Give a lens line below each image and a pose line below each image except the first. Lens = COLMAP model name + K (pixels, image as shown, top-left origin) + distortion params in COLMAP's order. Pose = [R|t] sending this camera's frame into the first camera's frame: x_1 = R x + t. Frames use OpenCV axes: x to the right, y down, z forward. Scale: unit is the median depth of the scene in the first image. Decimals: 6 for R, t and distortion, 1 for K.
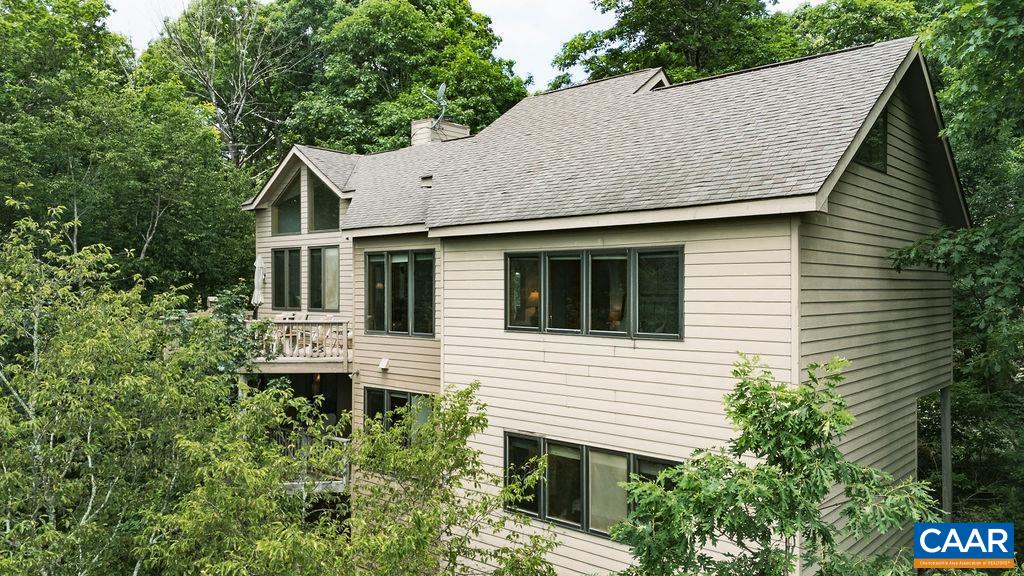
lens RADIAL K [[726.6, 0, 512.0], [0, 726.6, 288.0], [0, 0, 1]] dist [-0.025860, -0.002586]
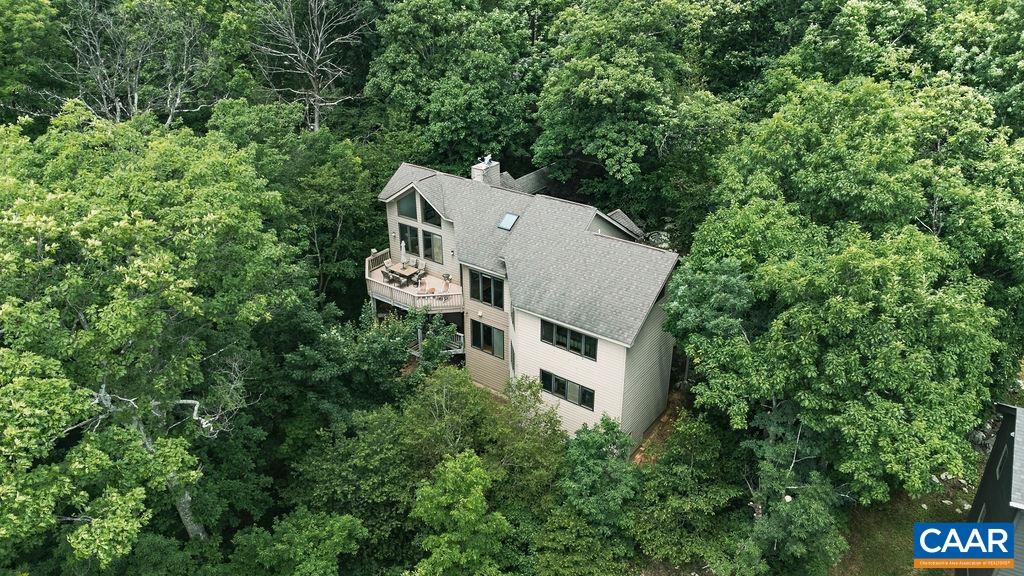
lens RADIAL K [[726.6, 0, 512.0], [0, 726.6, 288.0], [0, 0, 1]] dist [-0.025860, -0.002586]
pose [[0.996889, -0.052188, 0.059060, -0.162938], [0.017323, 0.876120, 0.481781, -0.879526], [-0.076886, -0.479260, 0.874299, -0.845888]]
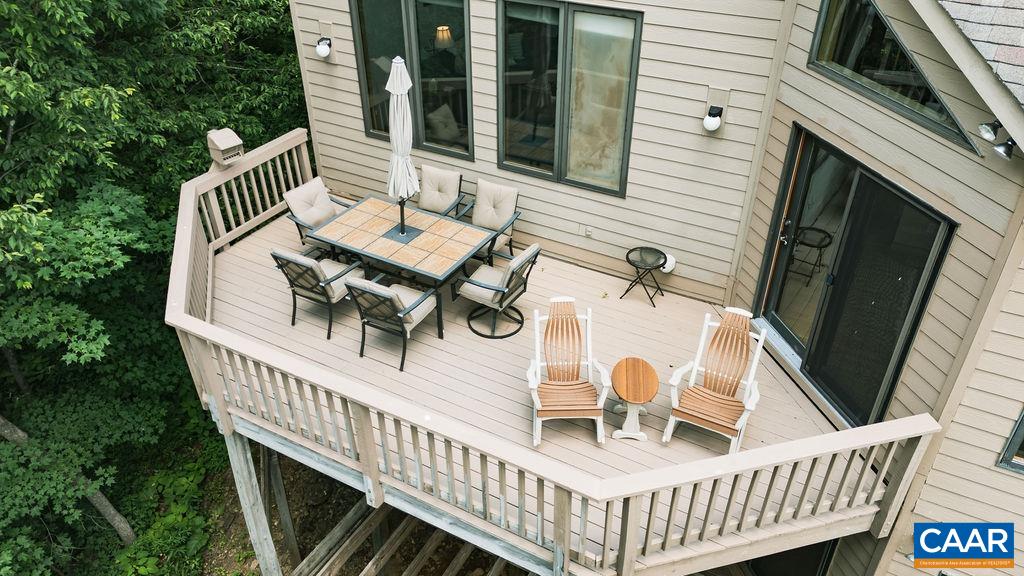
lens RADIAL K [[726.6, 0, 512.0], [0, 726.6, 288.0], [0, 0, 1]] dist [-0.025860, -0.002586]
pose [[0.977600, -0.114884, 0.176354, -0.355402], [-0.003626, 0.828575, 0.559866, -0.131566], [-0.210442, -0.547964, 0.809598, 0.662076]]
